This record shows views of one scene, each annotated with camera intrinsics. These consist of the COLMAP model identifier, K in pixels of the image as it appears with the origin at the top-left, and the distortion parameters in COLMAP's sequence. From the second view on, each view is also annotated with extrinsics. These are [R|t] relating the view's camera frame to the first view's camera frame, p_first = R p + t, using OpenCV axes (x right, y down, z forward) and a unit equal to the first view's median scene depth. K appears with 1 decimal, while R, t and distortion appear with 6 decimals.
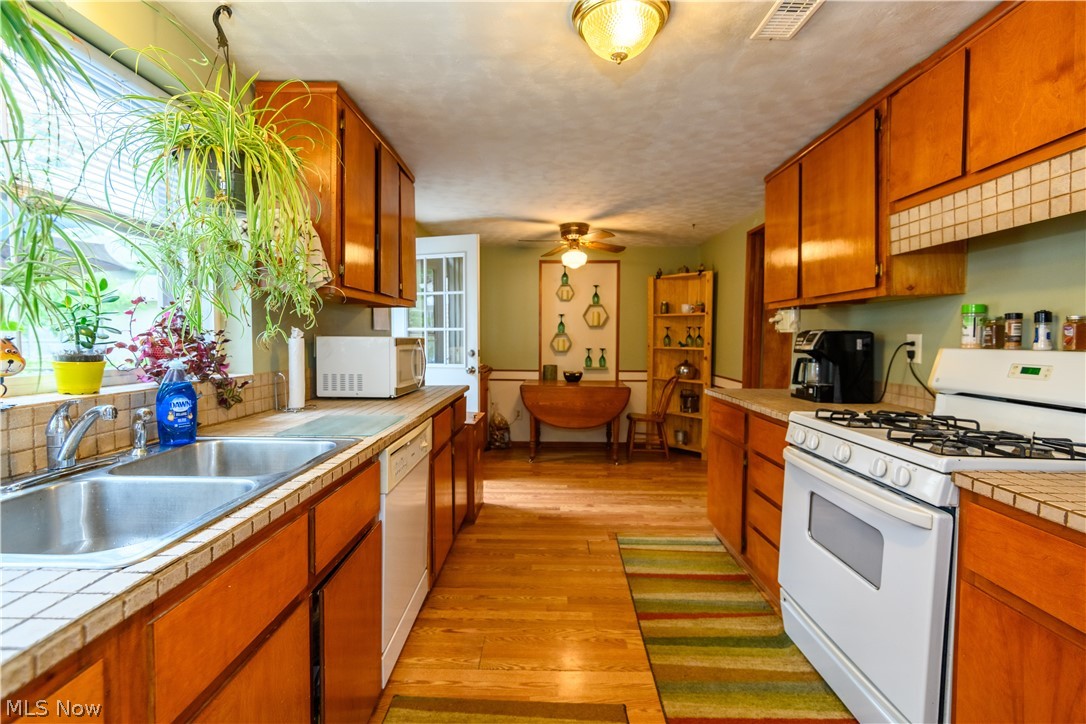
lens RADIAL K [[498.5, 0, 543.2], [0, 498.5, 355.2], [0, 0, 1]] dist [0.009993, -0.001037]
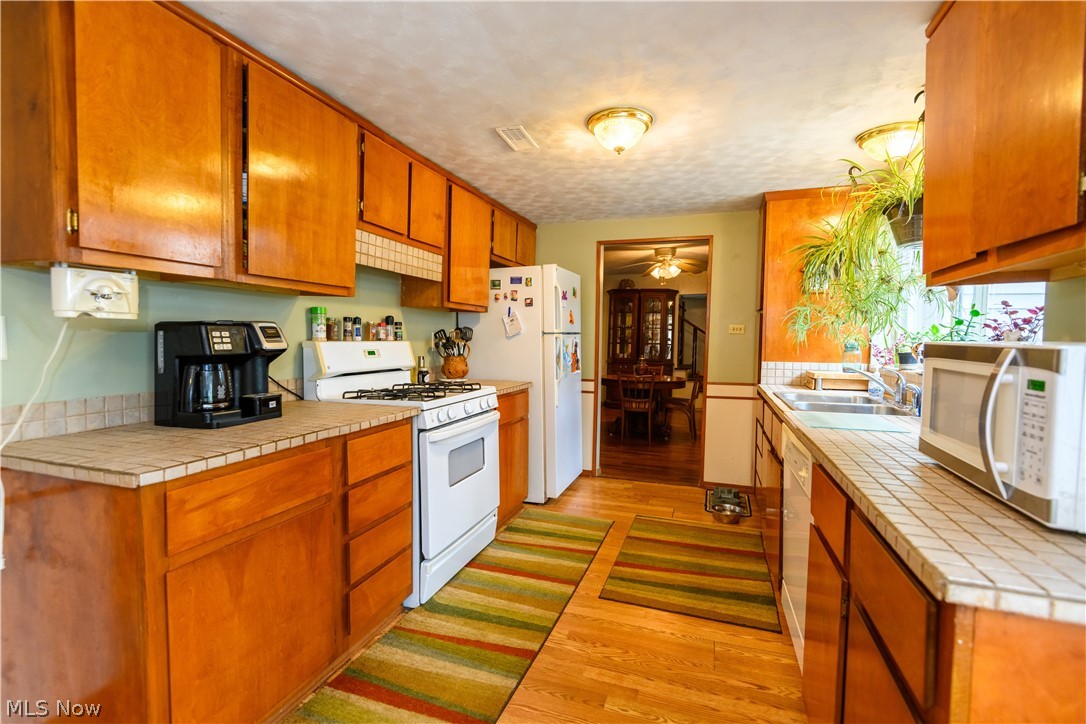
lens RADIAL K [[498.5, 0, 543.2], [0, 498.5, 355.2], [0, 0, 1]] dist [0.009993, -0.001037]
pose [[-0.949134, -0.027542, 0.313667, -0.078238], [-0.004296, 0.997207, 0.074563, -0.061114], [-0.314844, 0.069423, -0.946601, 1.658065]]
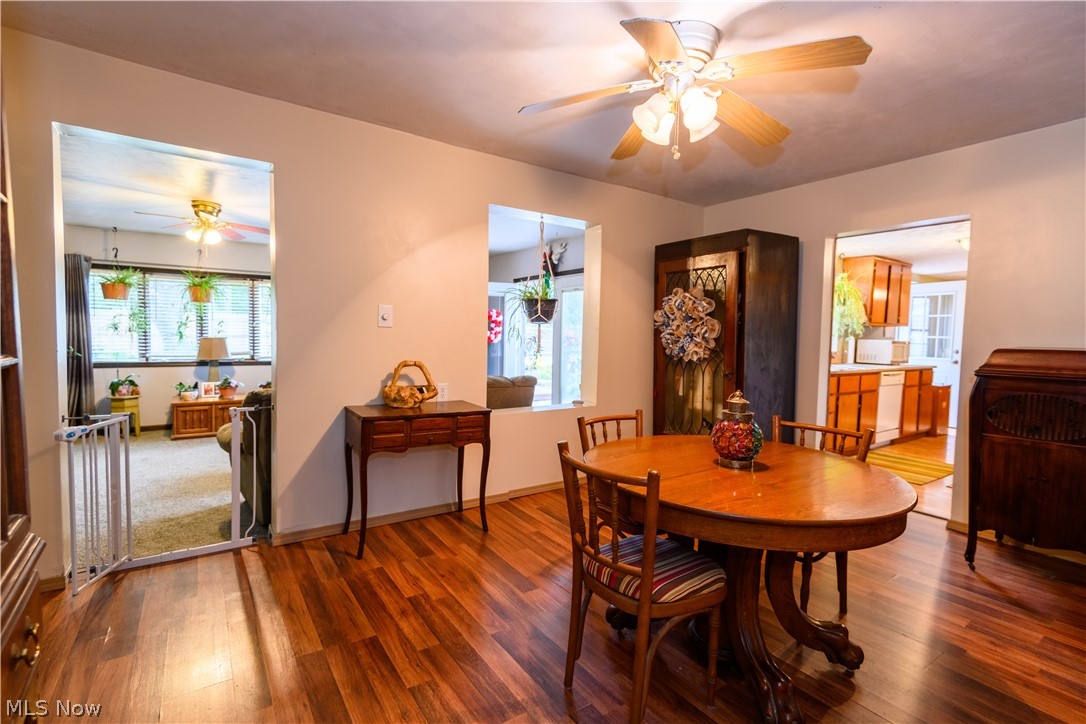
lens RADIAL K [[495.0, 0, 549.0], [0, 495.0, 338.5], [0, 0, 1]] dist [0.008145, -0.000350]
pose [[0.578726, 0.018880, -0.815304, 0.745901], [-0.053986, 0.998426, -0.015201, 0.088729], [0.813733, 0.052812, 0.578834, -1.873496]]
